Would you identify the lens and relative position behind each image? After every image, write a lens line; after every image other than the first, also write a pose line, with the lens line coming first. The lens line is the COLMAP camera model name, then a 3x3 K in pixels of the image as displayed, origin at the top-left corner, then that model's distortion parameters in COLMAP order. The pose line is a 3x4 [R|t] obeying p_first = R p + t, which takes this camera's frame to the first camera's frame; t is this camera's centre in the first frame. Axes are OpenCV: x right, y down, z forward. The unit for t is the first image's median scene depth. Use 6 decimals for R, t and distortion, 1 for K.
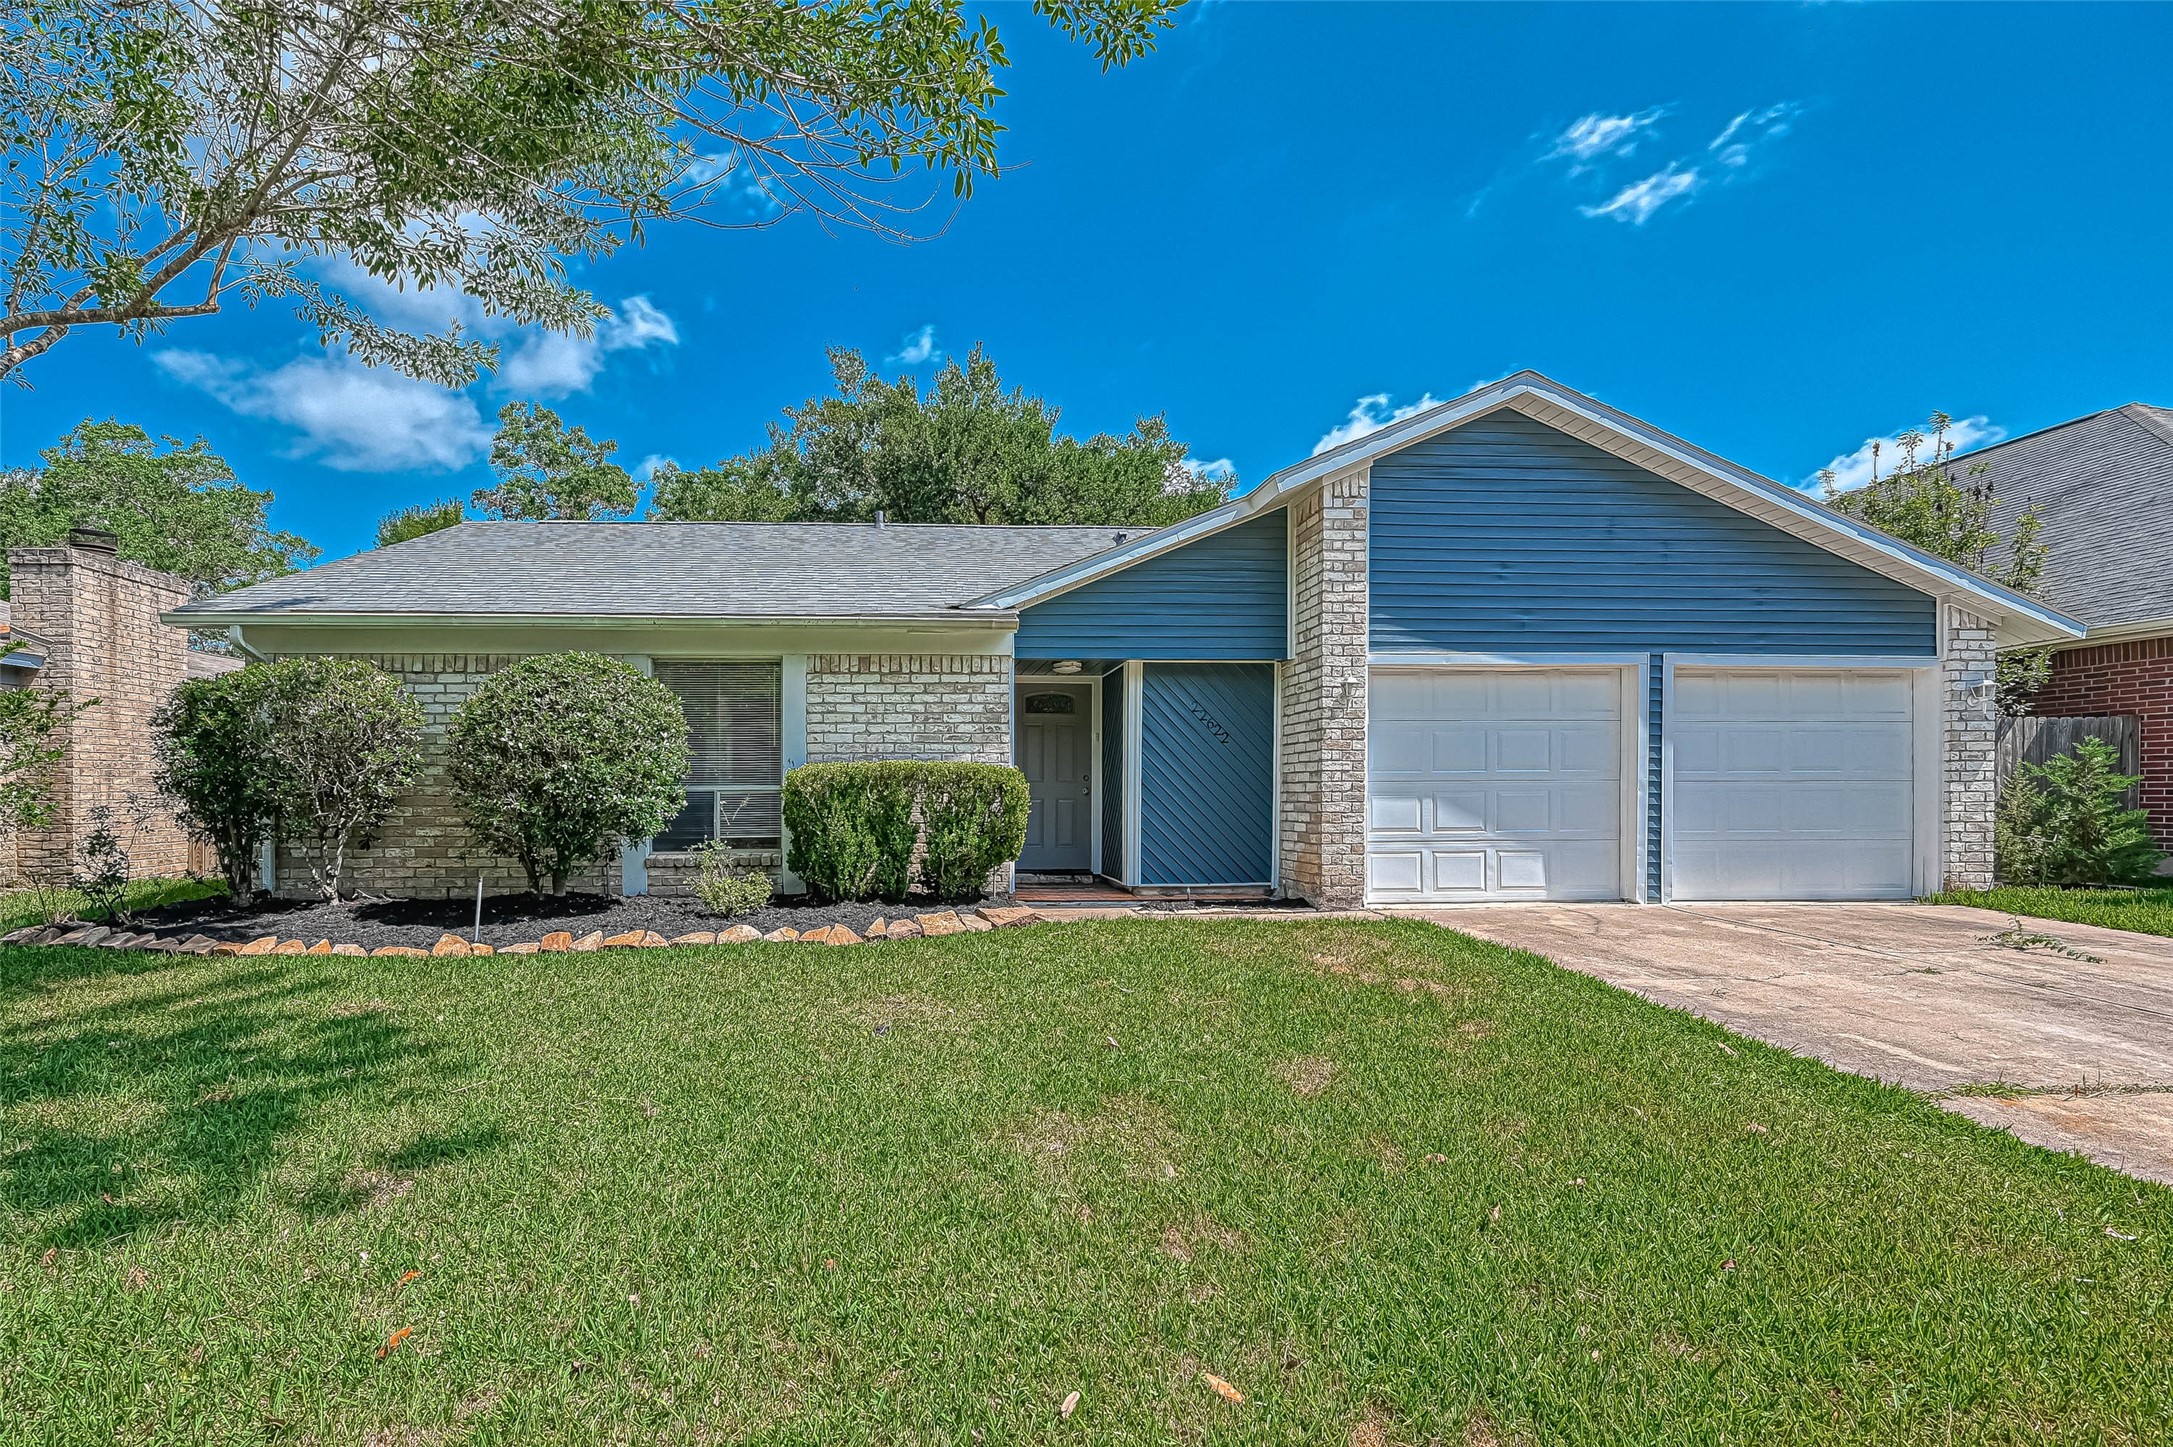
lens RADIAL K [[873.3, 0, 1189.0], [0, 873.3, 678.7], [0, 0, 1]] dist [0.001782, -0.000819]
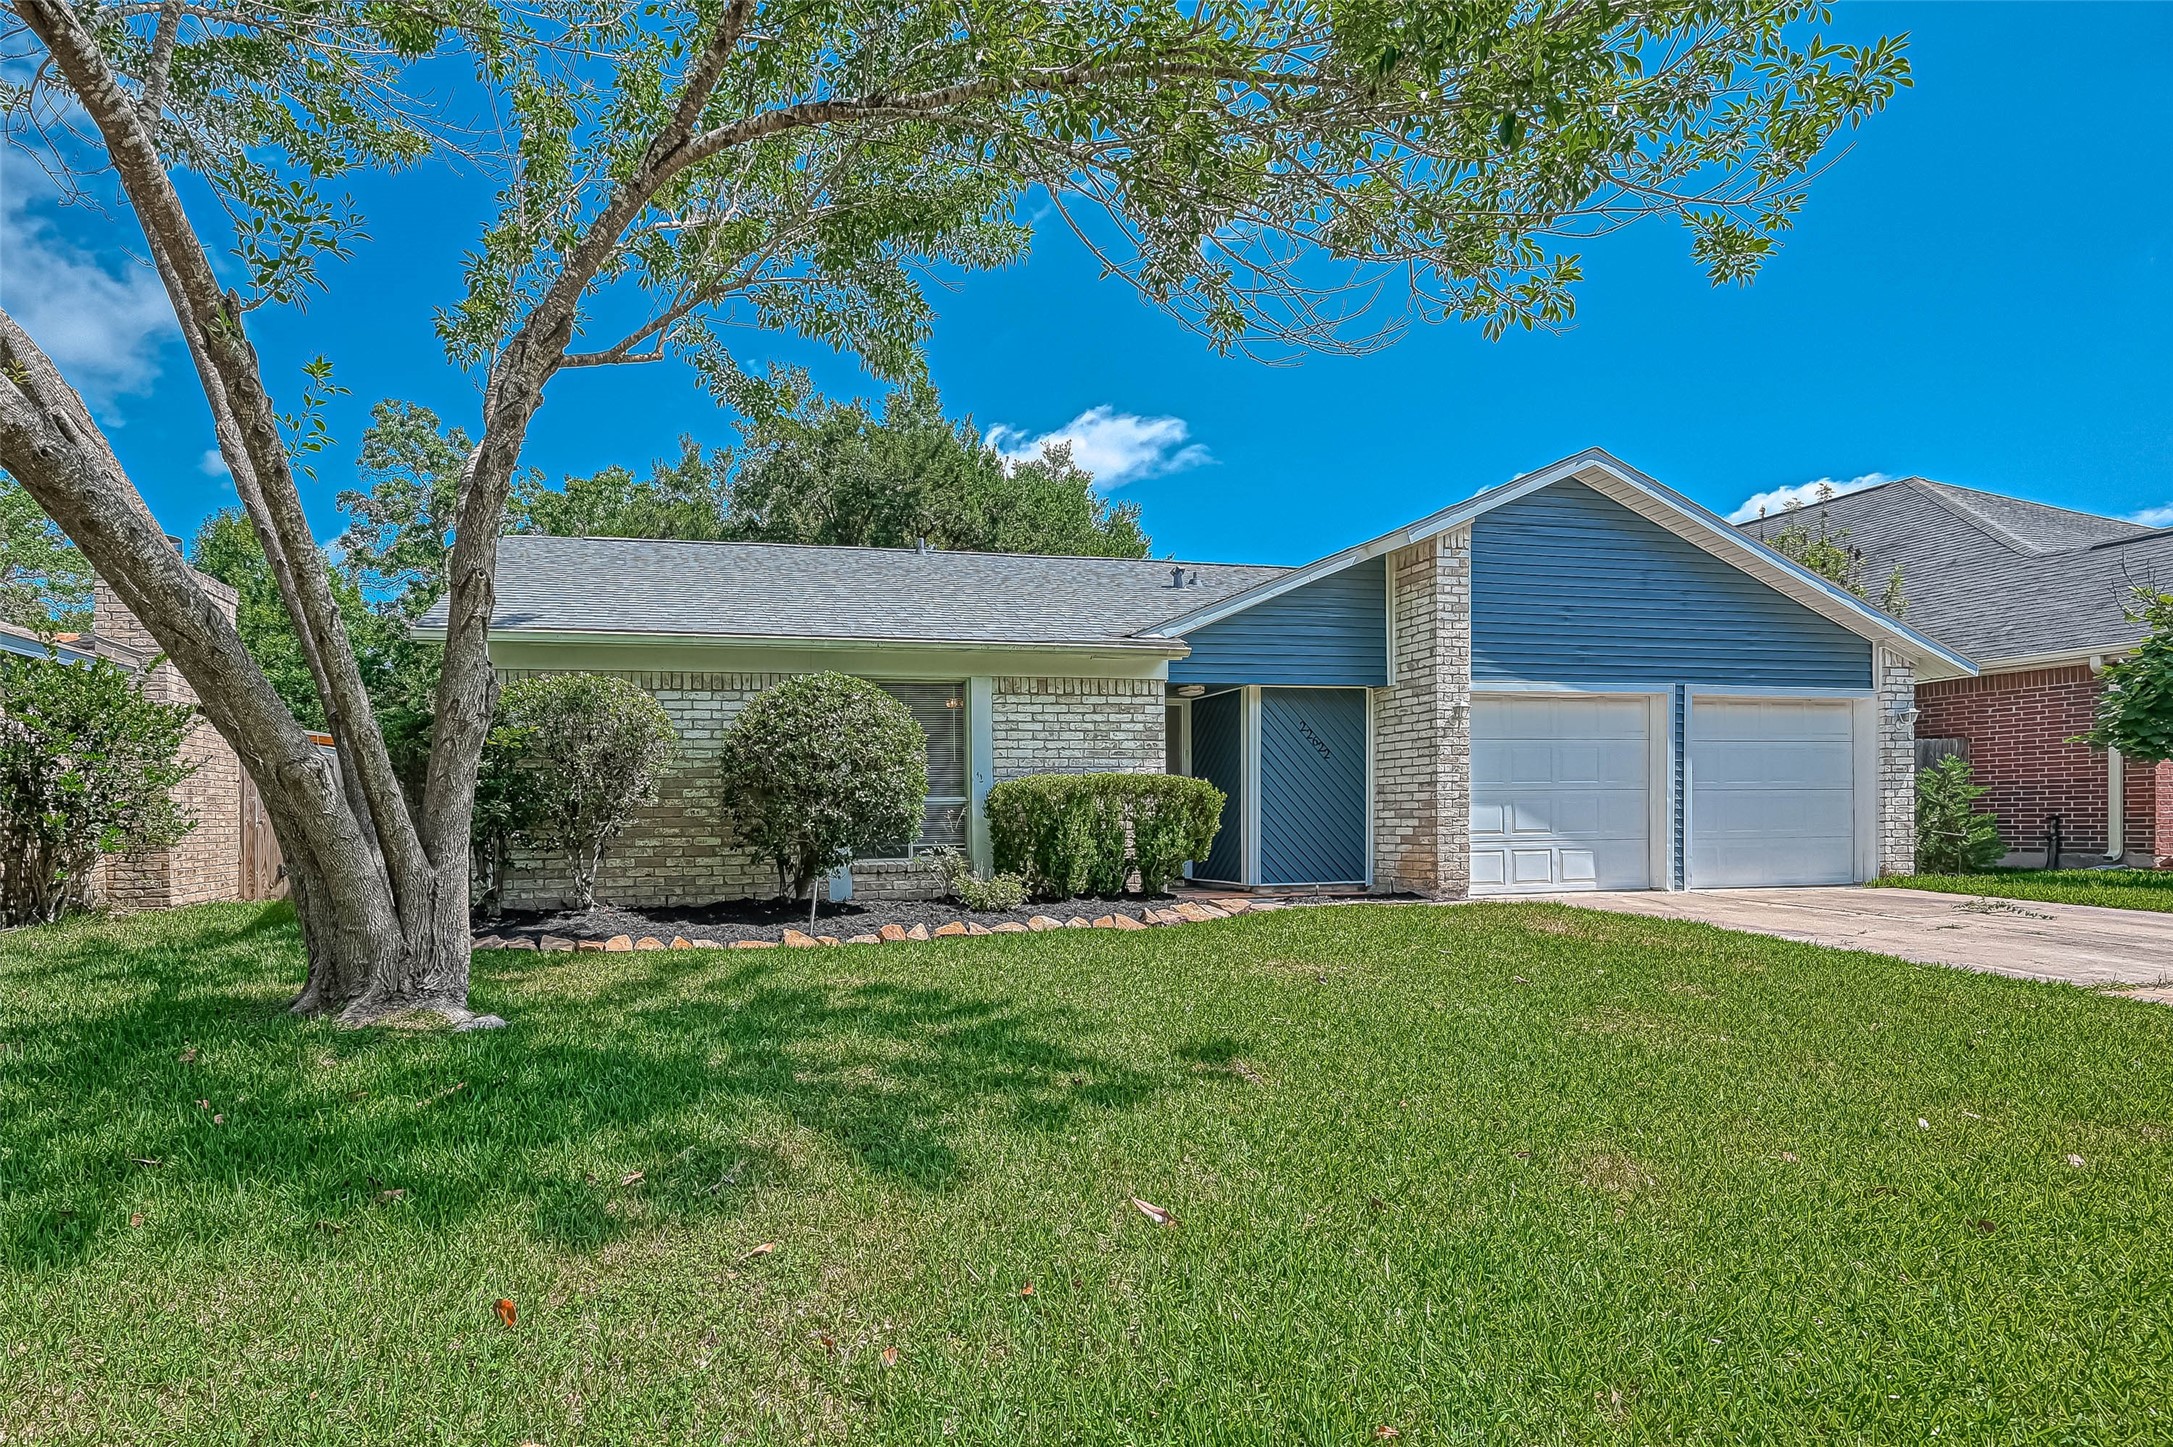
lens RADIAL K [[873.3, 0, 1128.8], [0, 873.3, 697.5], [0, 0, 1]] dist [0.001782, -0.000819]
pose [[0.990802, 0.009039, 0.135021, -0.407364], [-0.008215, 0.999944, -0.006658, 0.003984], [-0.135074, 0.005488, 0.990820, -0.102905]]
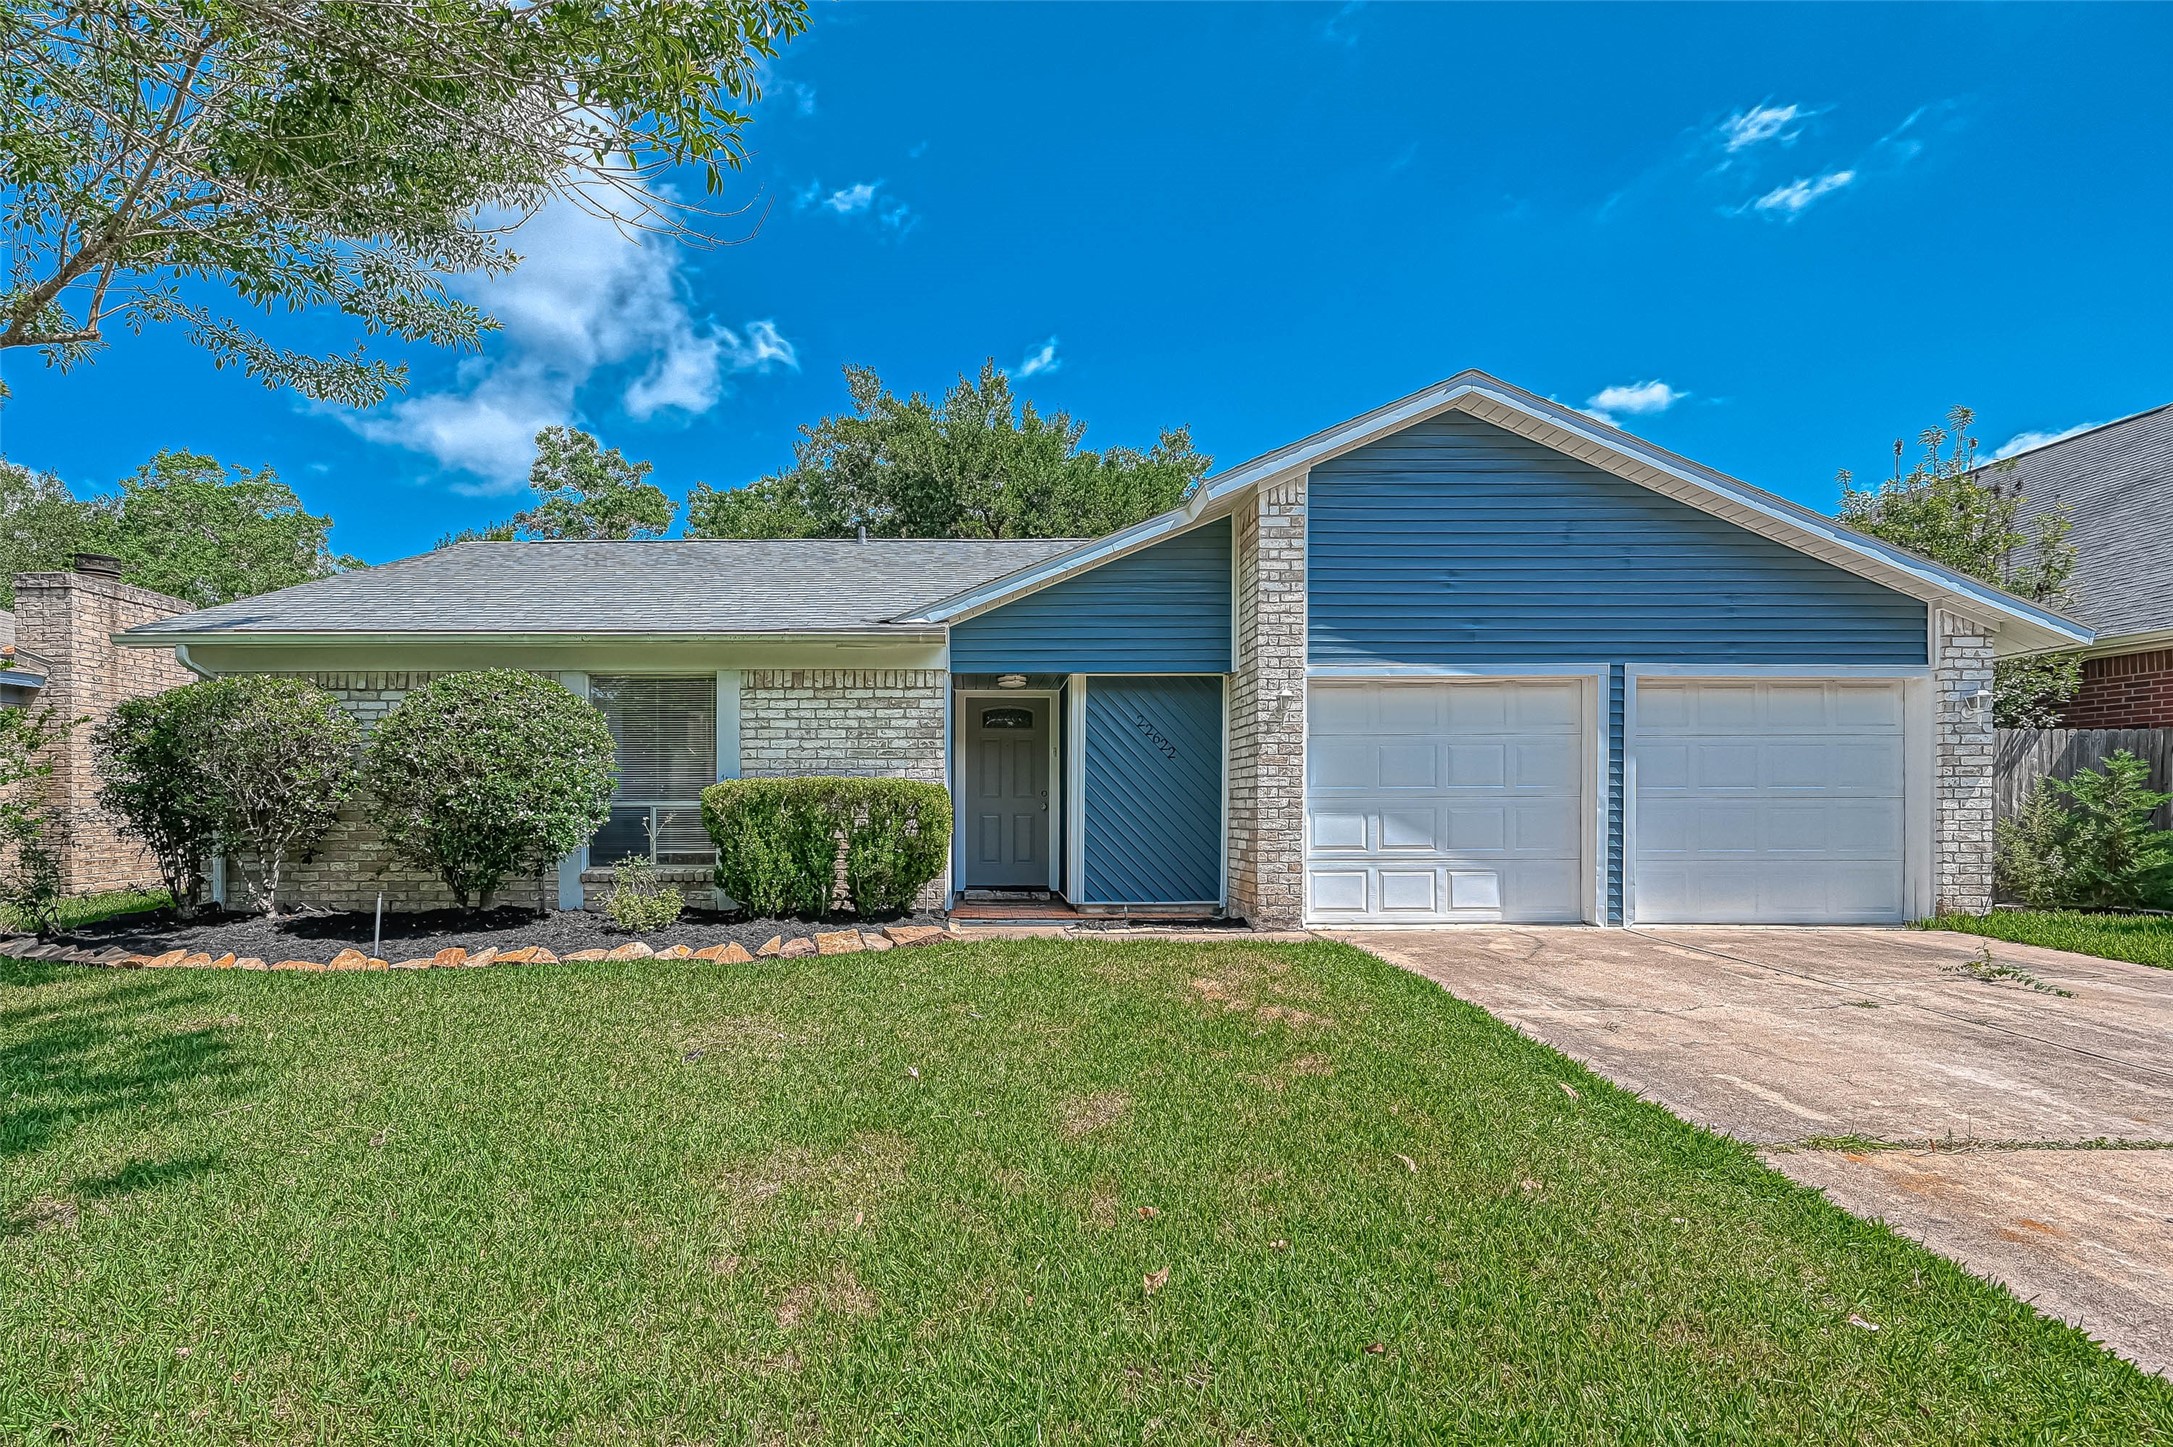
lens RADIAL K [[873.3, 0, 1197.4], [0, 873.3, 691.1], [0, 0, 1]] dist [0.001782, -0.000819]
pose [[0.998780, -0.004552, -0.049172, 0.131038], [0.004521, 0.999990, -0.000741, -0.000514], [0.049175, 0.000518, 0.998790, 0.026675]]
